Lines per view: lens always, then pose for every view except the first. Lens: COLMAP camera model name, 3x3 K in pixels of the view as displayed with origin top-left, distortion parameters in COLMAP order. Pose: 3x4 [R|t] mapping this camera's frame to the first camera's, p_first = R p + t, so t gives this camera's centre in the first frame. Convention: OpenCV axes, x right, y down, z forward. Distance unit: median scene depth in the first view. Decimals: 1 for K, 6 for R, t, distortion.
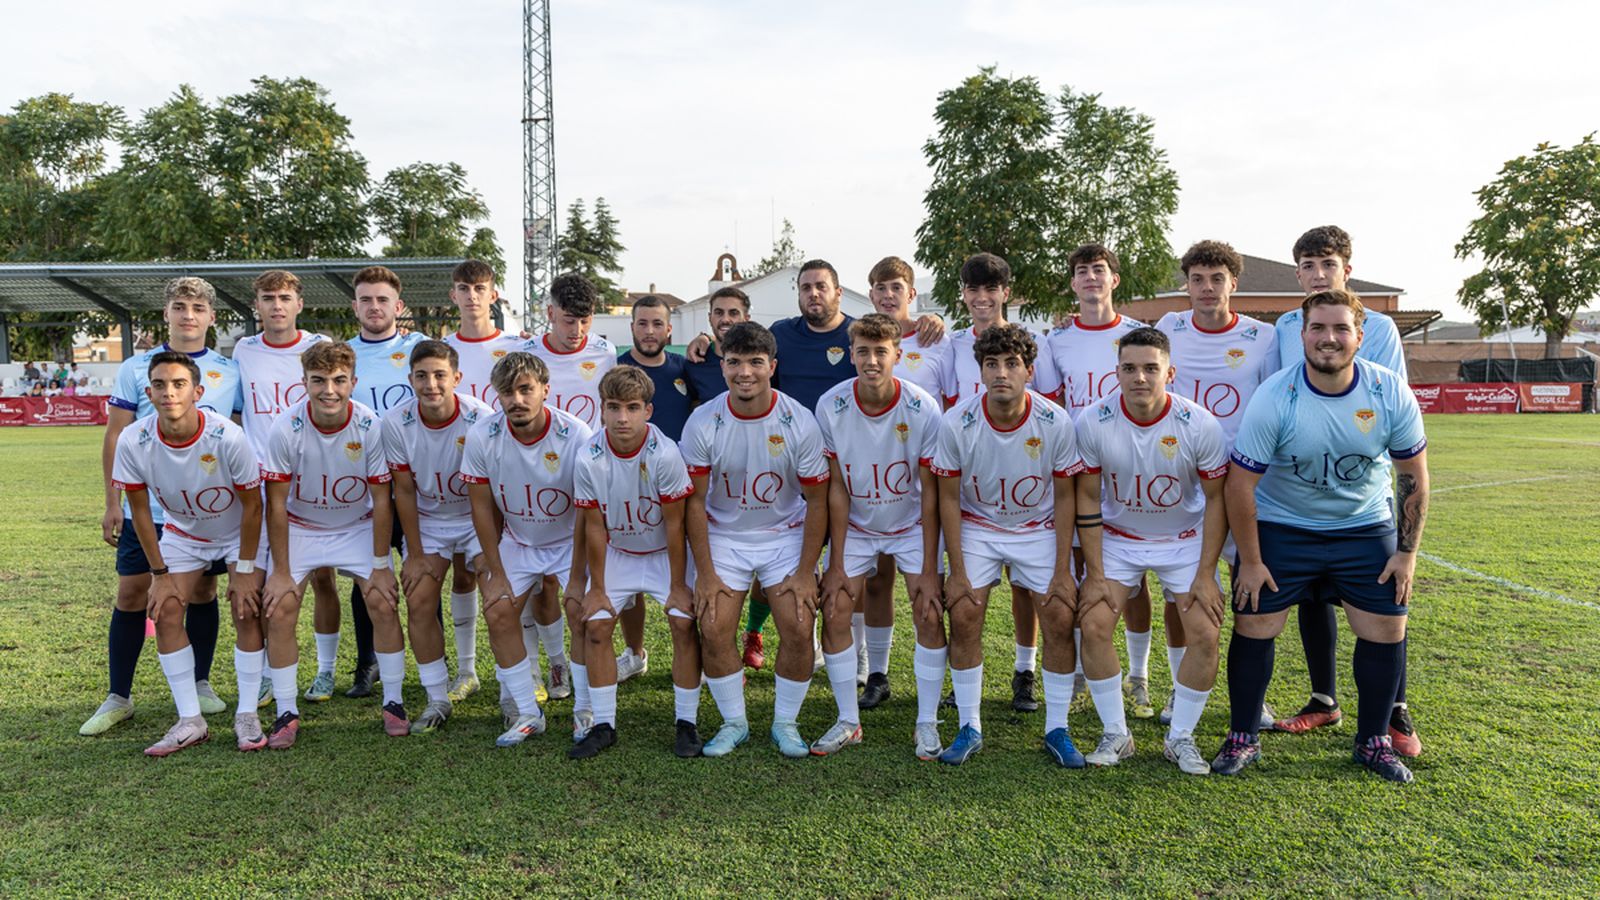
lens RADIAL K [[1392.4, 0, 800.0], [0, 1392.4, 450.0], [0, 0, 1]] dist [-0.011722, 0.006027]
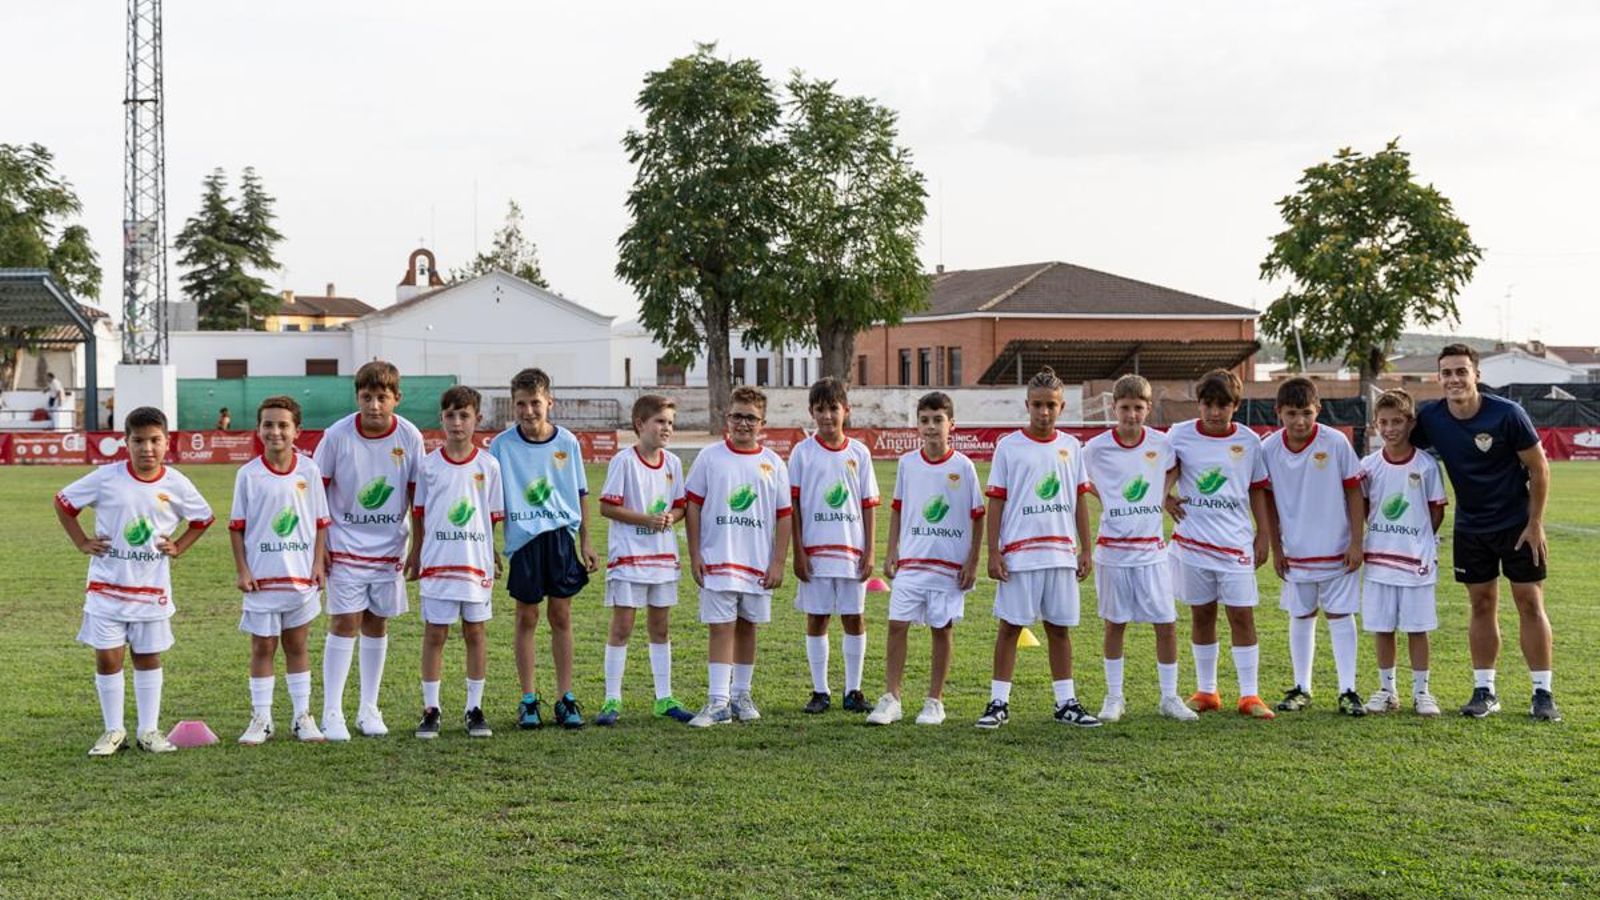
lens RADIAL K [[2144.3, 0, 811.0], [0, 2144.3, 394.4], [0, 0, 1]] dist [0.016911, -0.019244]
pose [[0.994608, 0.006869, 0.103483, 0.067820], [-0.000168, 0.997910, -0.064626, 0.016139], [-0.103710, 0.064260, 0.992530, -0.266724]]
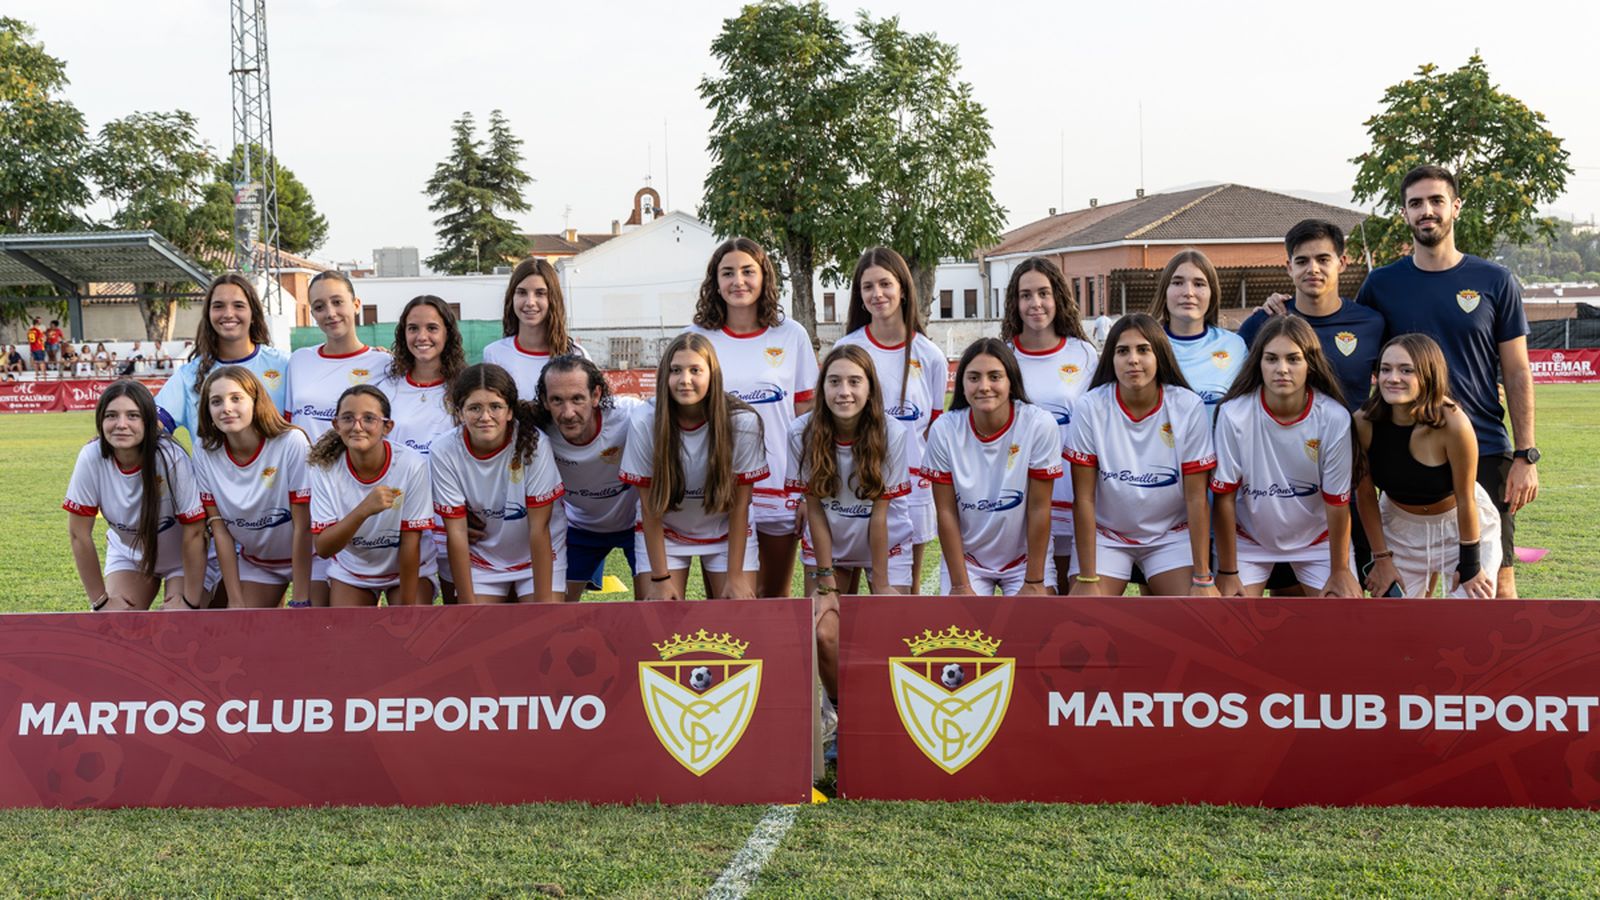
lens RADIAL K [[2309.3, 0, 816.4], [0, 2309.3, 481.7], [0, 0, 1]] dist [0.020597, 0.033063]
pose [[0.996153, -0.008001, -0.087264, 0.279255], [0.008318, 0.999960, 0.003260, 0.022171], [0.087235, -0.003973, 0.996180, -0.412515]]
